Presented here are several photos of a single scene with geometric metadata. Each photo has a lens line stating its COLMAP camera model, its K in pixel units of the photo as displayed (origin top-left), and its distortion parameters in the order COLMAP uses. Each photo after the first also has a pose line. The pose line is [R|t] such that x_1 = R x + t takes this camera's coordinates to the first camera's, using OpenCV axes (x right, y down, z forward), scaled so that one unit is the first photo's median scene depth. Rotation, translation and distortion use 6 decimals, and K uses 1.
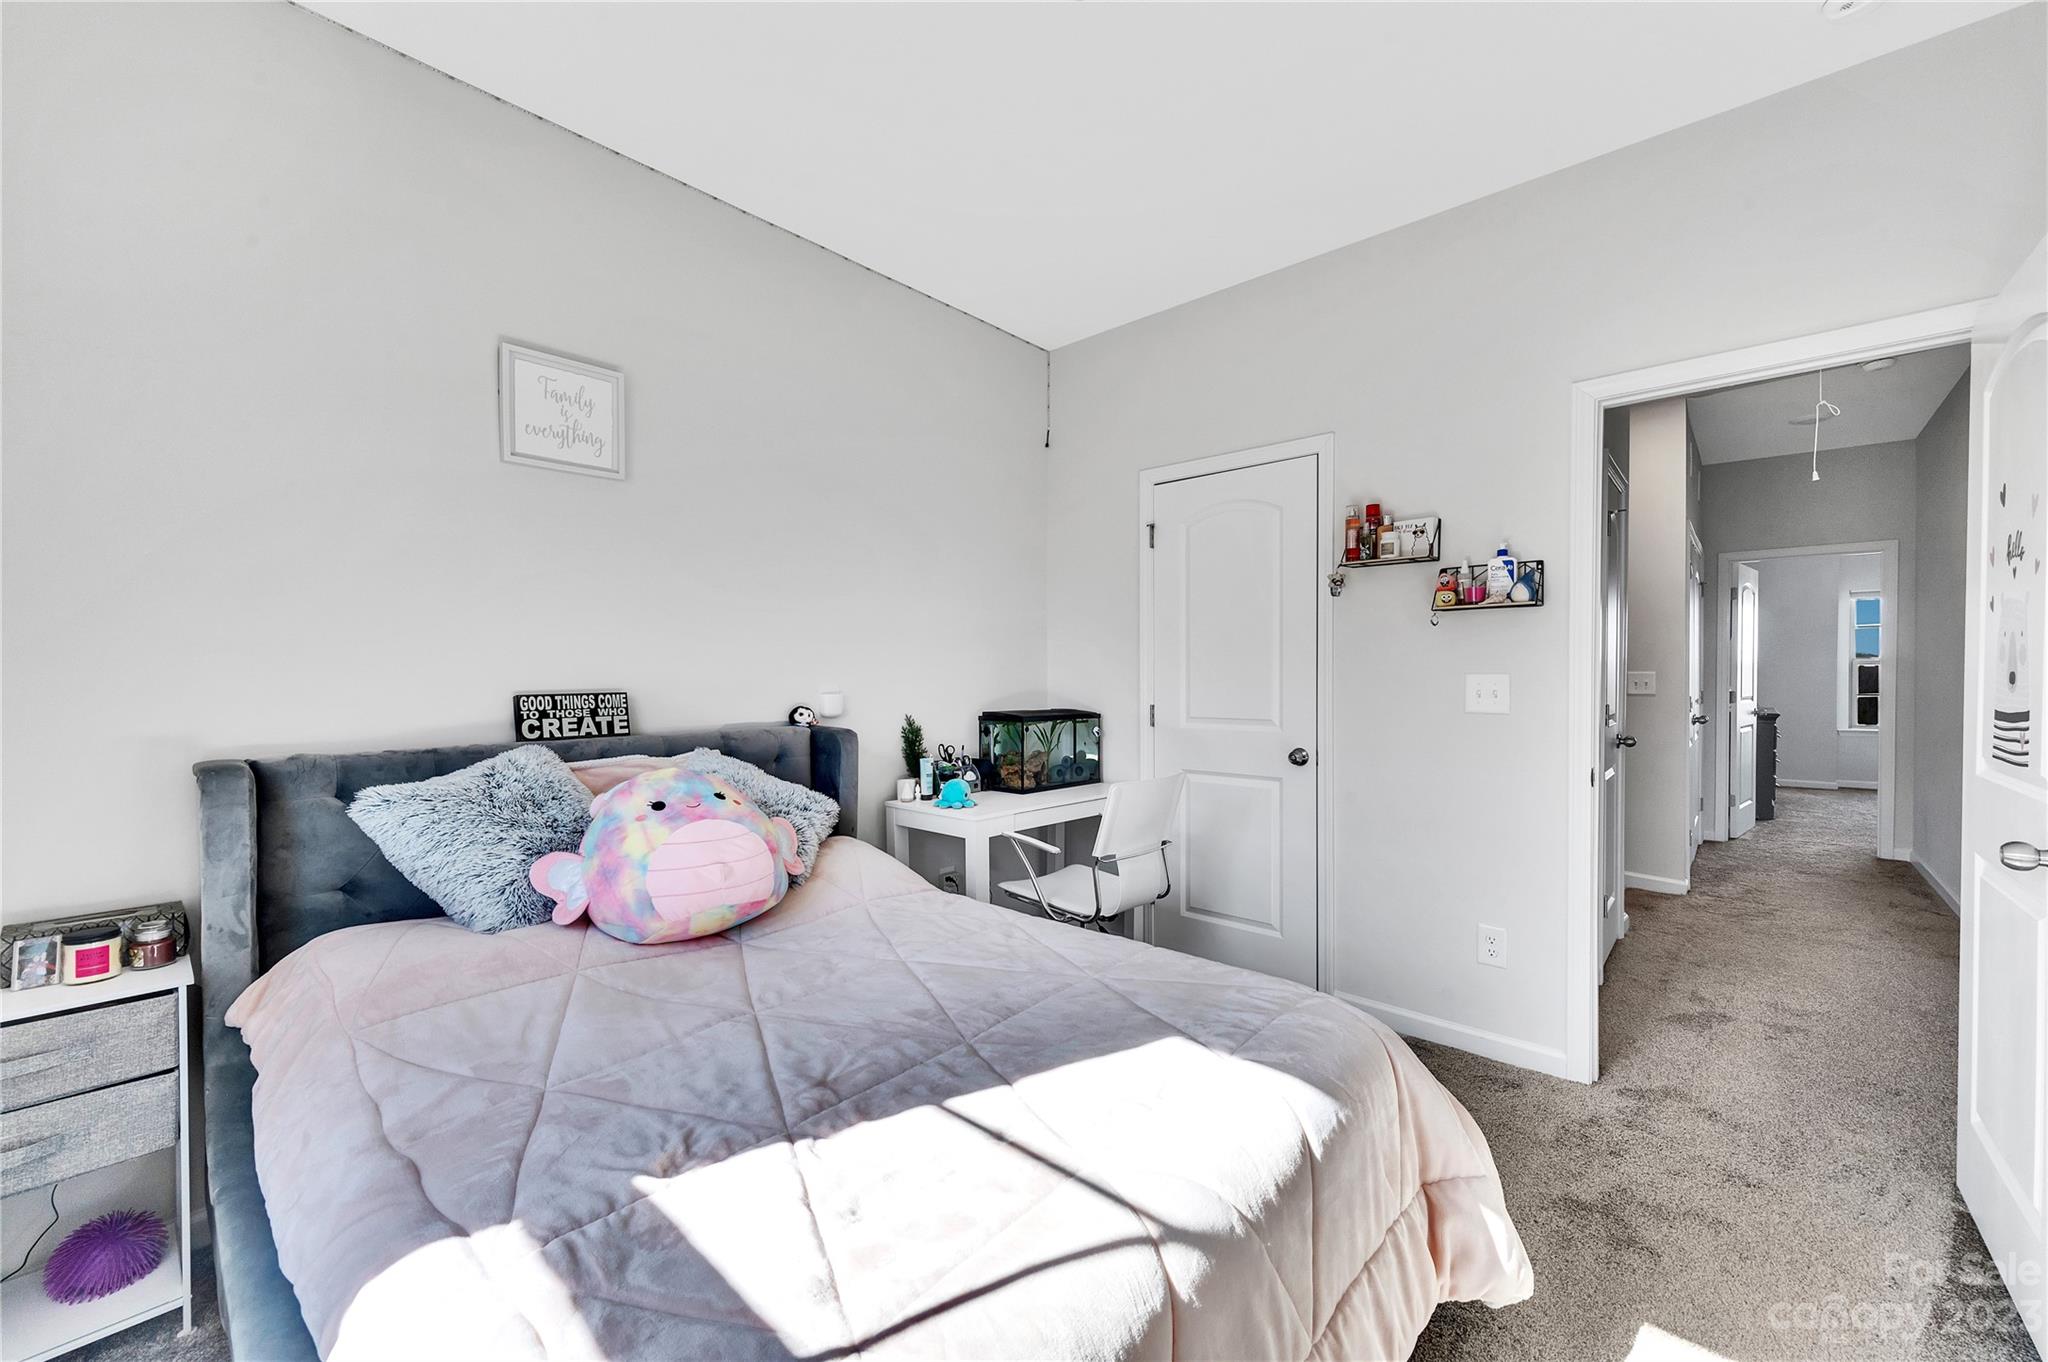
lens RADIAL K [[792.2, 0, 1019.2], [0, 792.2, 689.9], [0, 0, 1]] dist [0.000586, 0.000027]
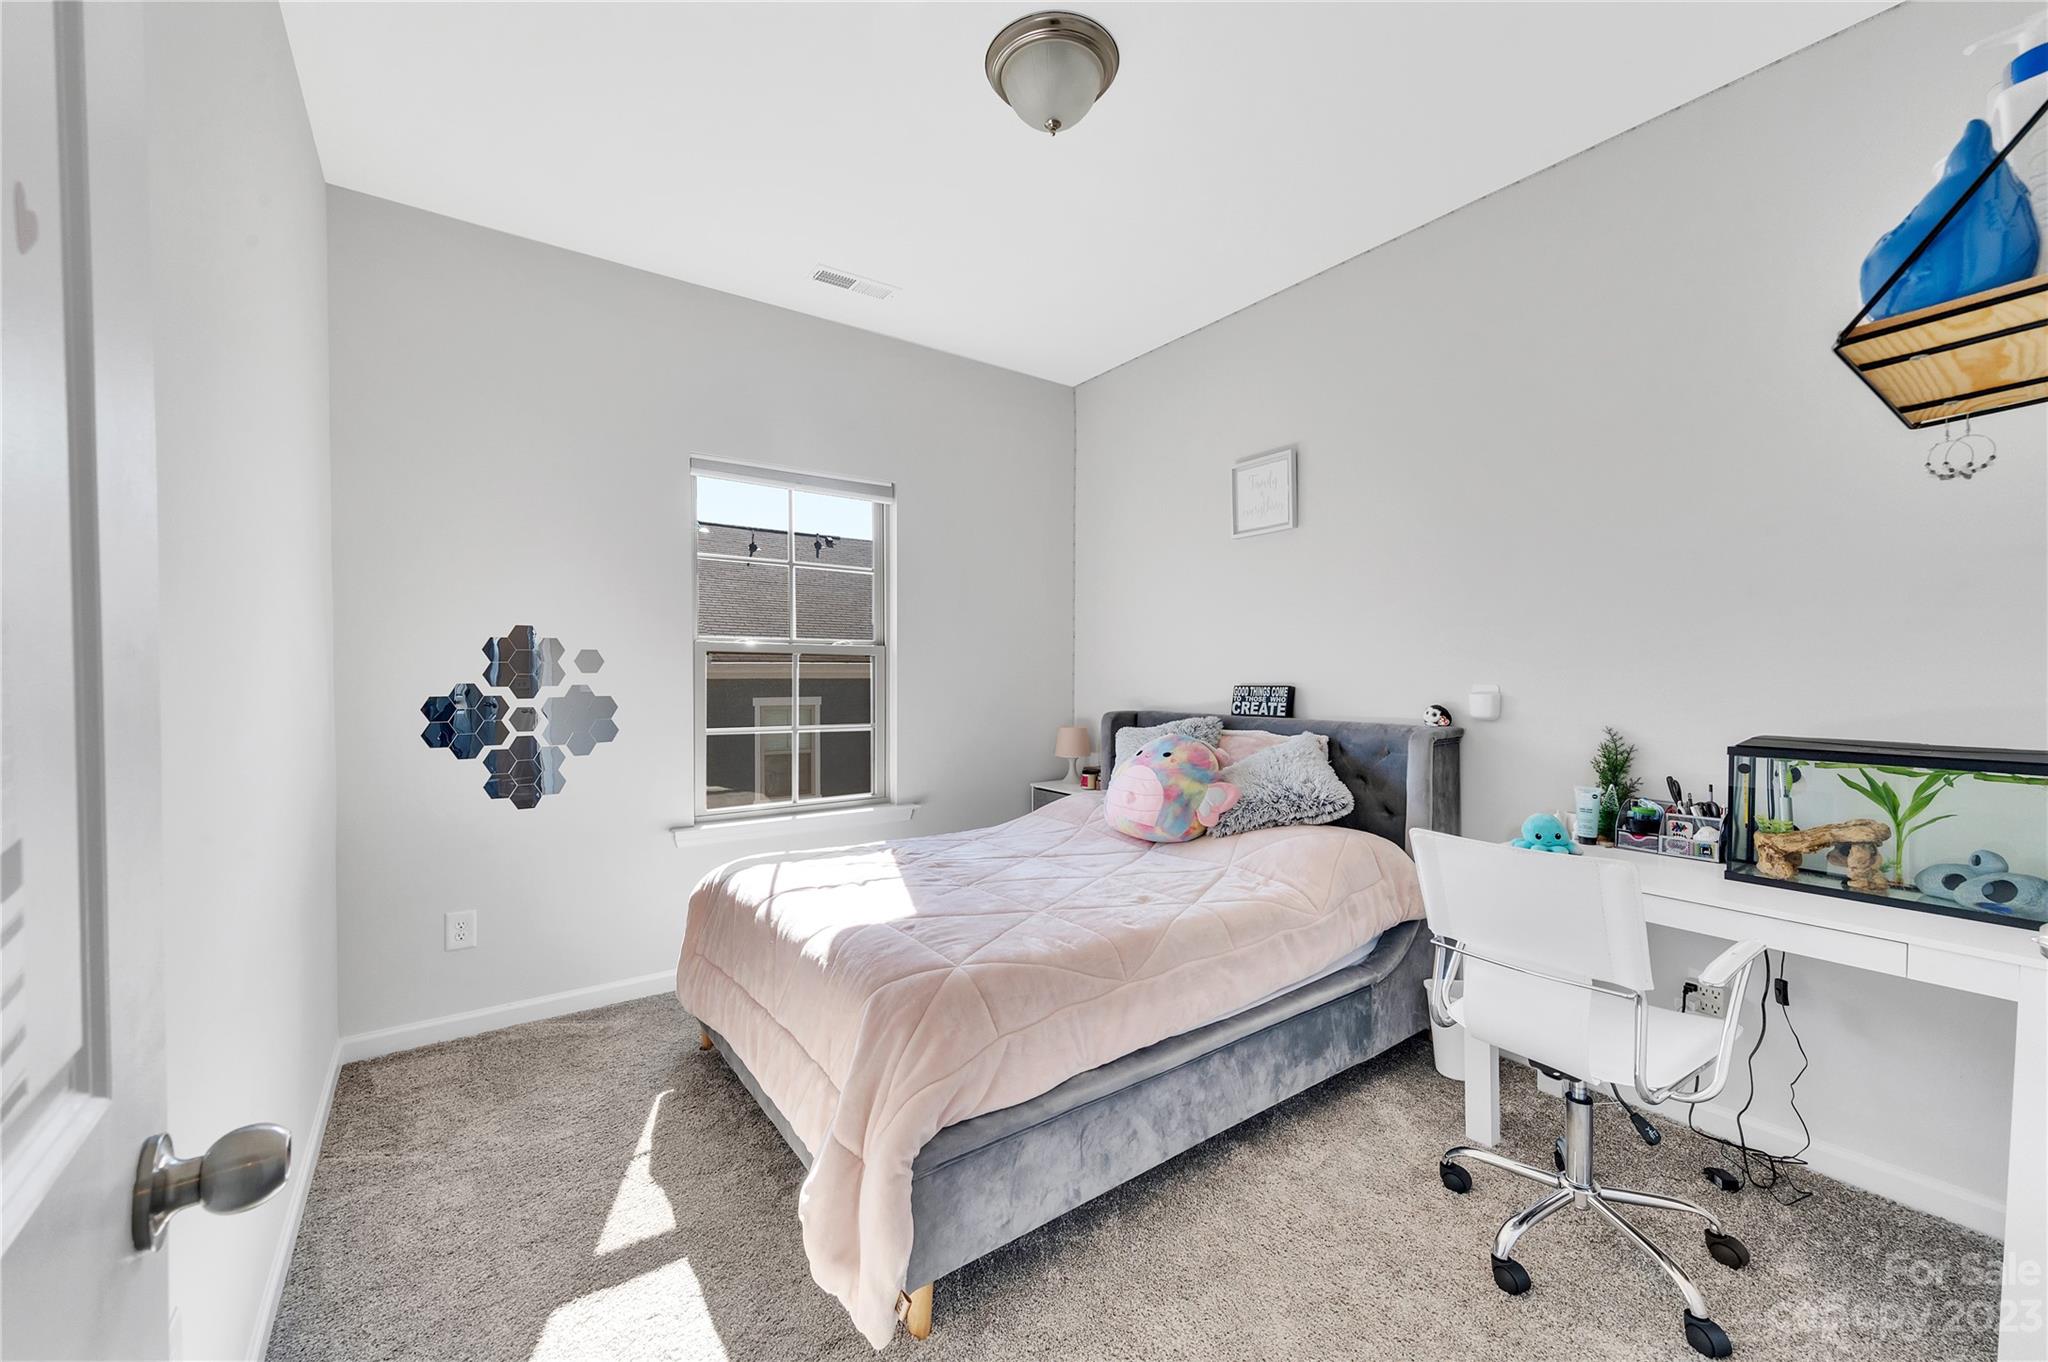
lens RADIAL K [[792.2, 0, 1019.4], [0, 792.2, 677.1], [0, 0, 1]] dist [0.000586, 0.000027]
pose [[-0.215074, 0.014098, -0.976496, 0.942348], [-0.002552, 0.999884, 0.014998, -0.031218], [0.976594, 0.005718, -0.215013, 0.861882]]
